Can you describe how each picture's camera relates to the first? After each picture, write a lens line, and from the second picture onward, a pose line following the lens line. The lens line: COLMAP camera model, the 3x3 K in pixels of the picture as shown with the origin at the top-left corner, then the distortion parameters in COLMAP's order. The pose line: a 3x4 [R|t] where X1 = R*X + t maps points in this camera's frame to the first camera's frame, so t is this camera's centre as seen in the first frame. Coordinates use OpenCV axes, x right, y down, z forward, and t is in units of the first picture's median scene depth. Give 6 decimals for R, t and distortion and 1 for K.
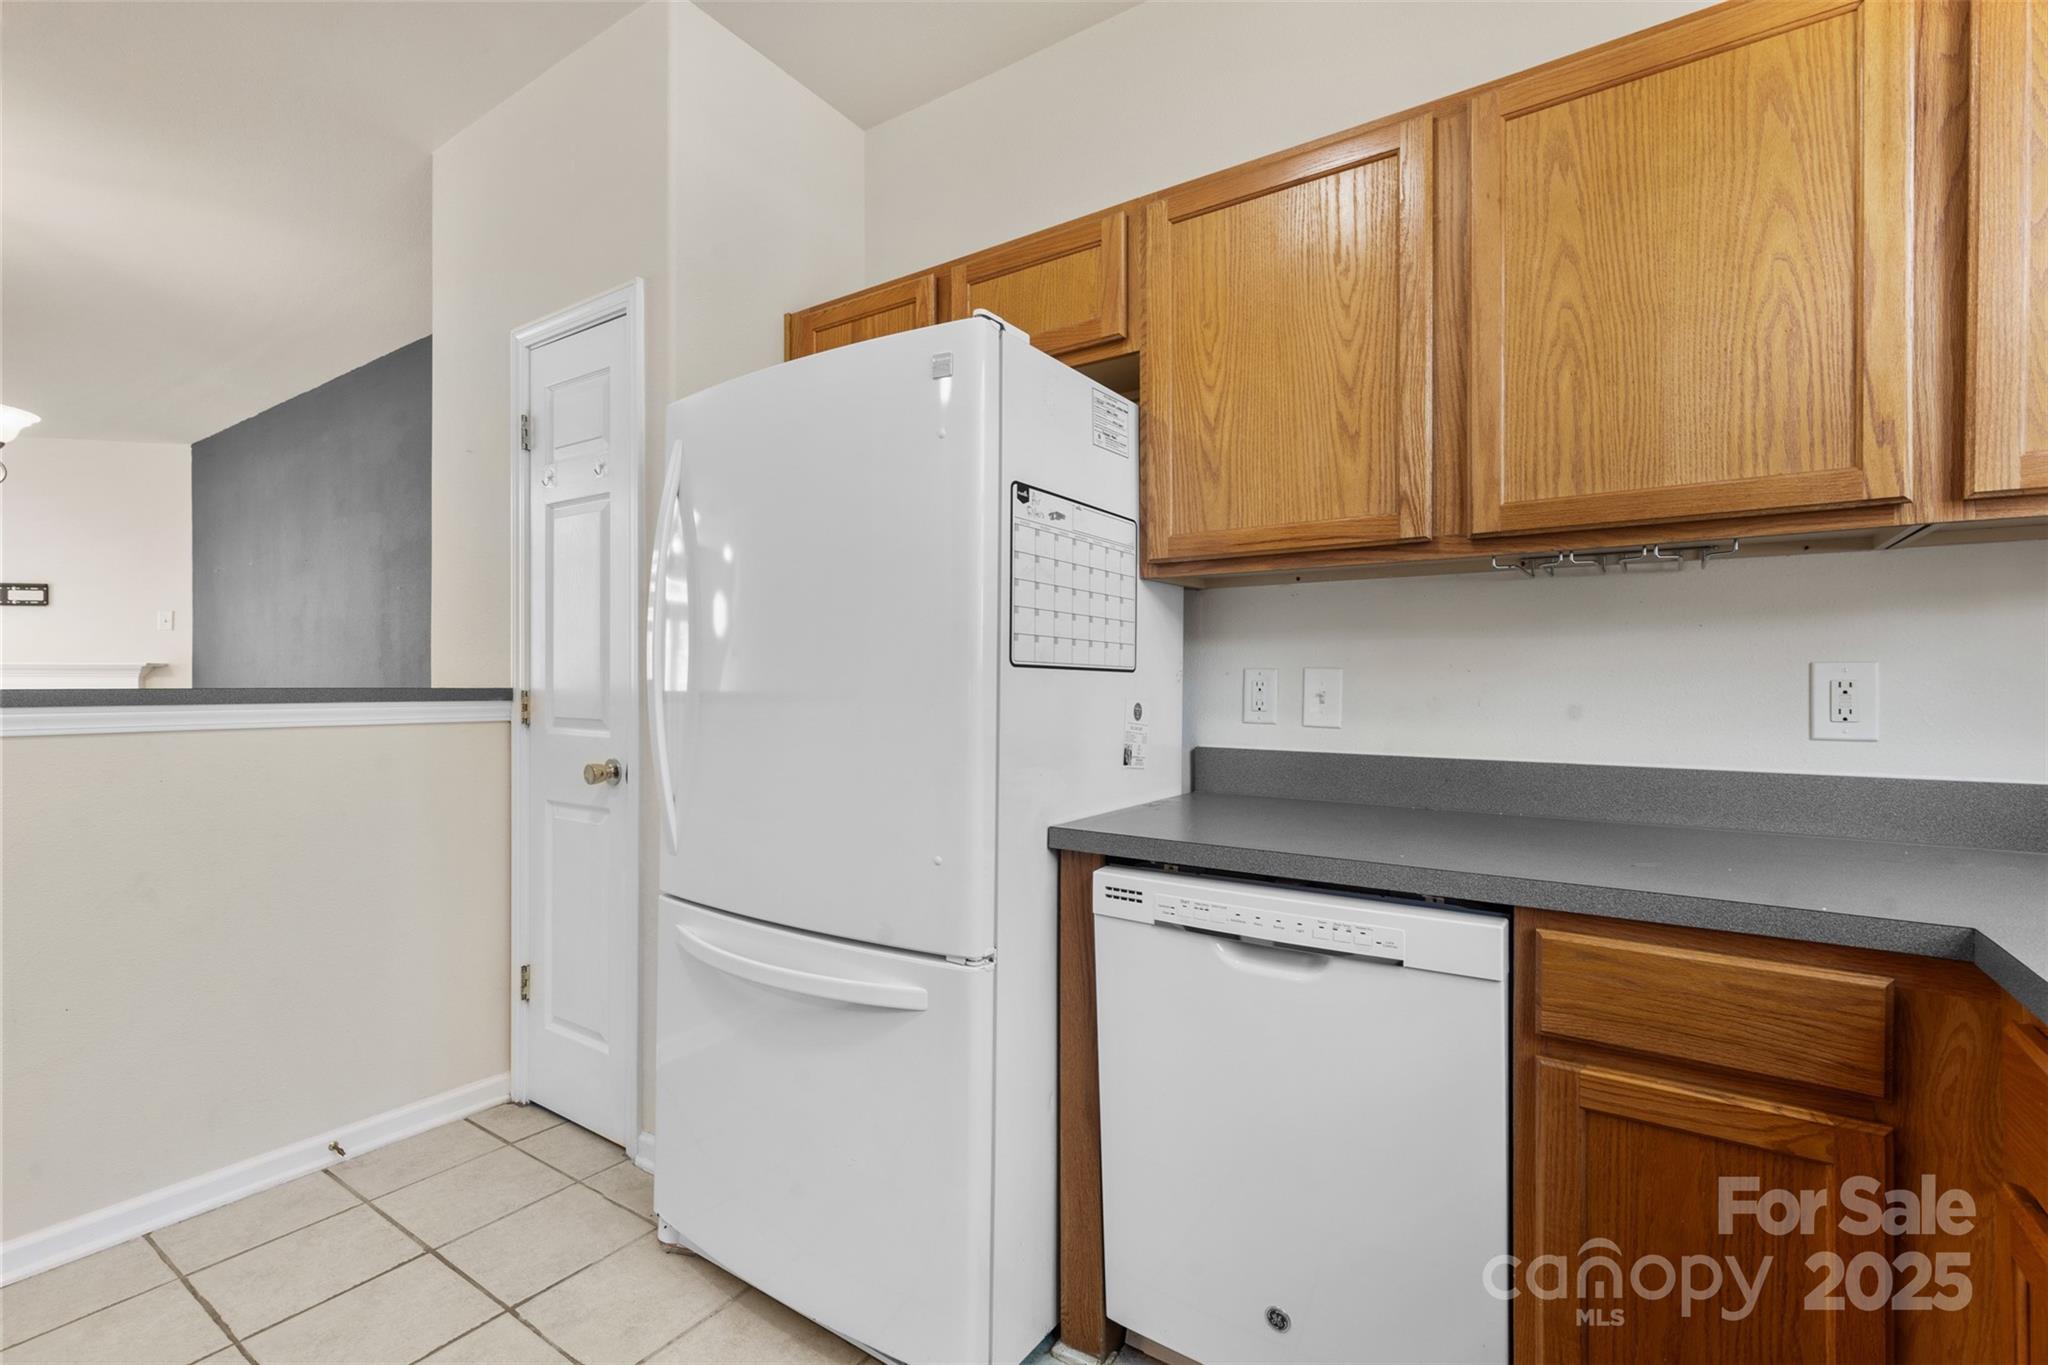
lens RADIAL K [[916.3, 0, 1020.5], [0, 916.3, 683.5], [0, 0, 1]] dist [0.007579, -0.002205]
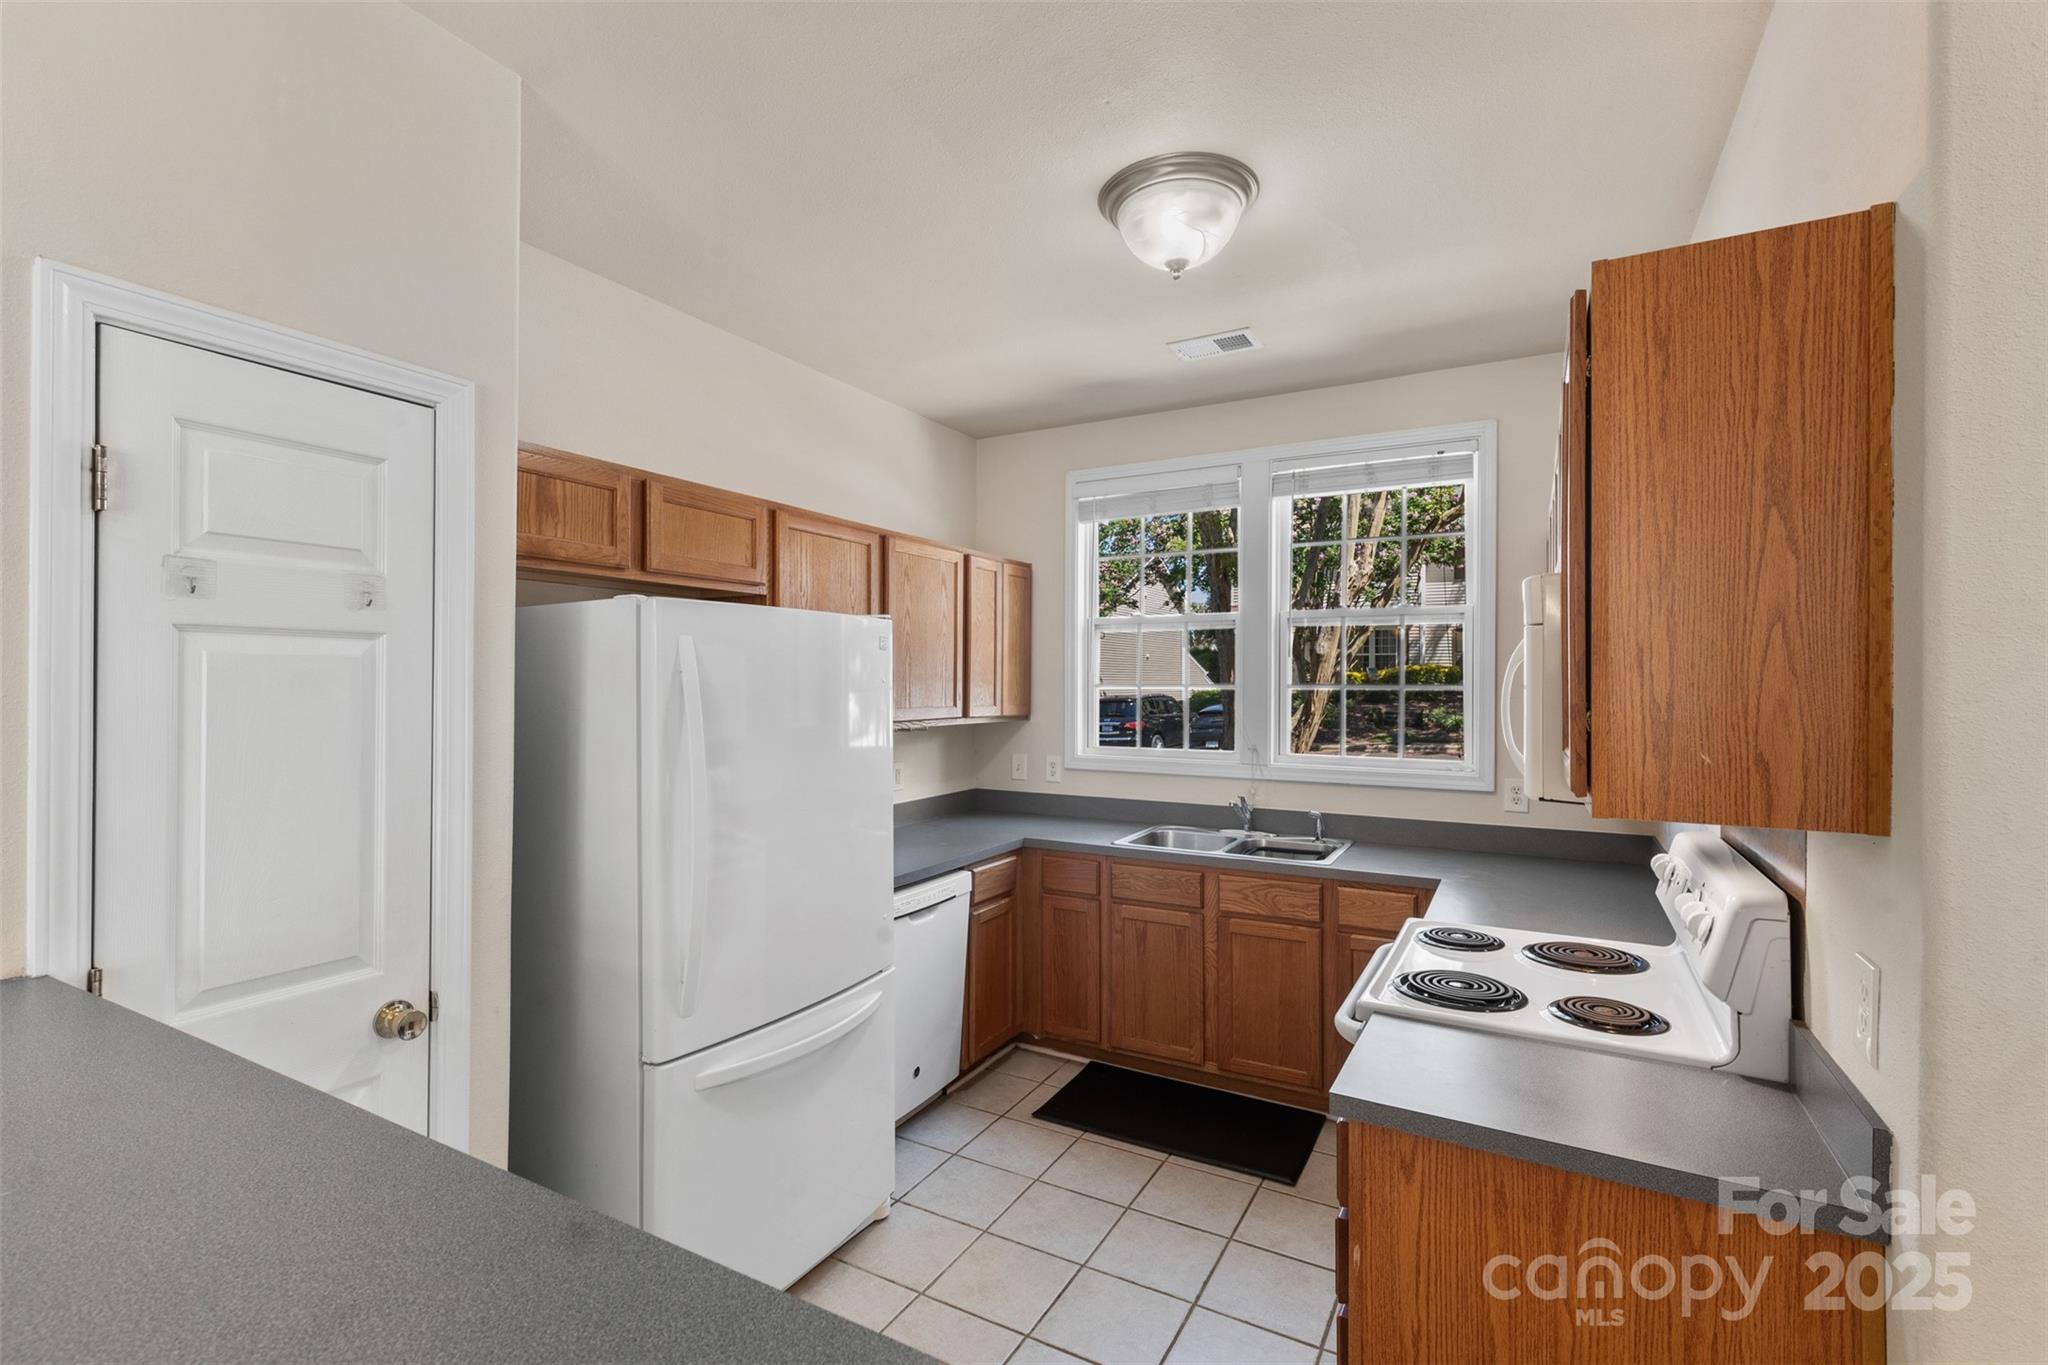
lens RADIAL K [[916.3, 0, 1017.9], [0, 916.3, 689.6], [0, 0, 1]] dist [0.007579, -0.002205]
pose [[-0.088691, -0.008218, 0.996025, -1.362682], [-0.001309, 0.999966, 0.008133, -0.192551], [-0.996058, -0.000583, -0.088699, 0.640355]]
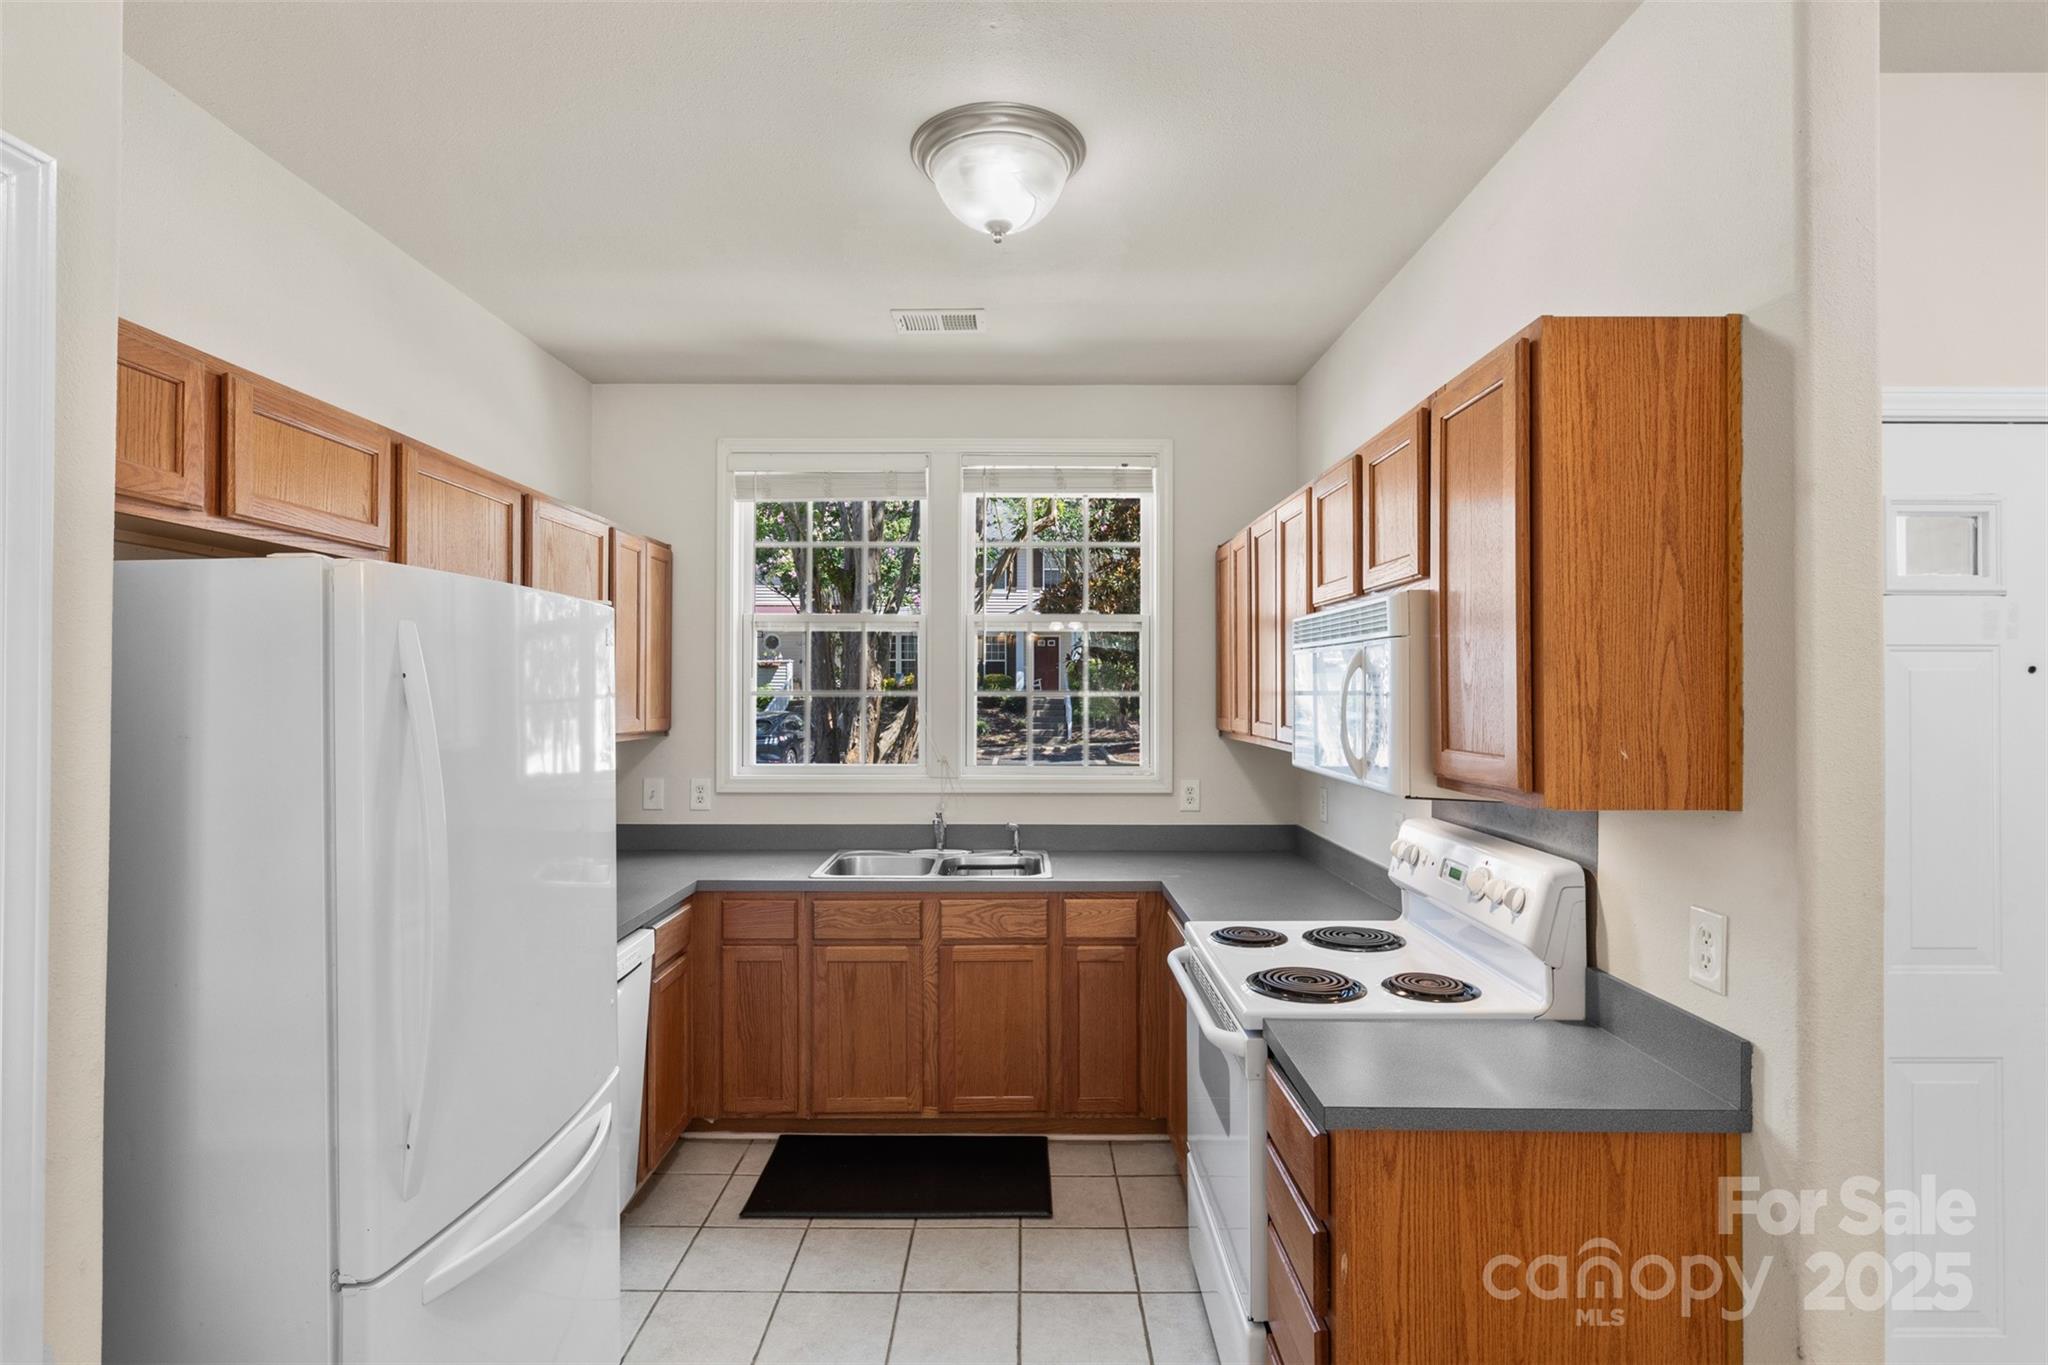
lens RADIAL K [[994.1, 0, 1018.6], [0, 994.1, 691.1], [0, 0, 1]] dist [-0.001961, -0.000680]
pose [[-0.564014, -0.002037, 0.825763, -1.175291], [-0.000029, 0.999997, 0.002447, -0.193990], [-0.825765, 0.001356, -0.564012, 0.950242]]
